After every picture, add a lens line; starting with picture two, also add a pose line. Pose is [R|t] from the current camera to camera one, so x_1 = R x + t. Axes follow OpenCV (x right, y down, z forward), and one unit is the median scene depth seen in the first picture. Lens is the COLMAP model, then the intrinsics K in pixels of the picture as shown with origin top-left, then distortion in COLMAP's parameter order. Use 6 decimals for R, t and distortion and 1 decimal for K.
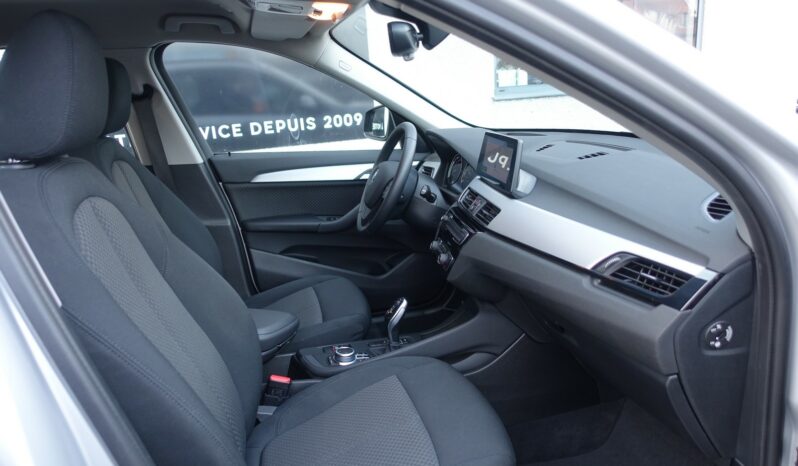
lens RADIAL K [[545.1, 0, 395.8], [0, 545.1, 234.7], [0, 0, 1]] dist [-0.007935, 0.004514]
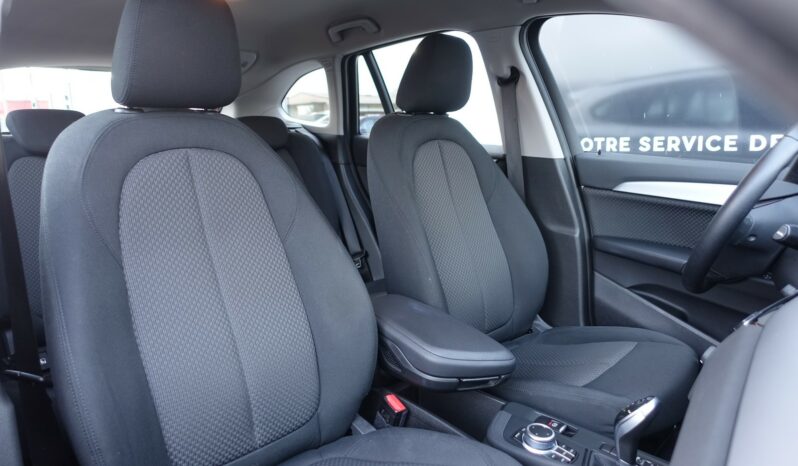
lens RADIAL K [[545.1, 0, 400.0], [0, 545.1, 234.5], [0, 0, 1]] dist [-0.007935, 0.004514]
pose [[0.559680, 0.211550, -0.801252, 0.206558], [-0.237335, 0.967286, 0.089607, -0.030480], [0.793997, 0.140014, 0.591579, 0.285030]]
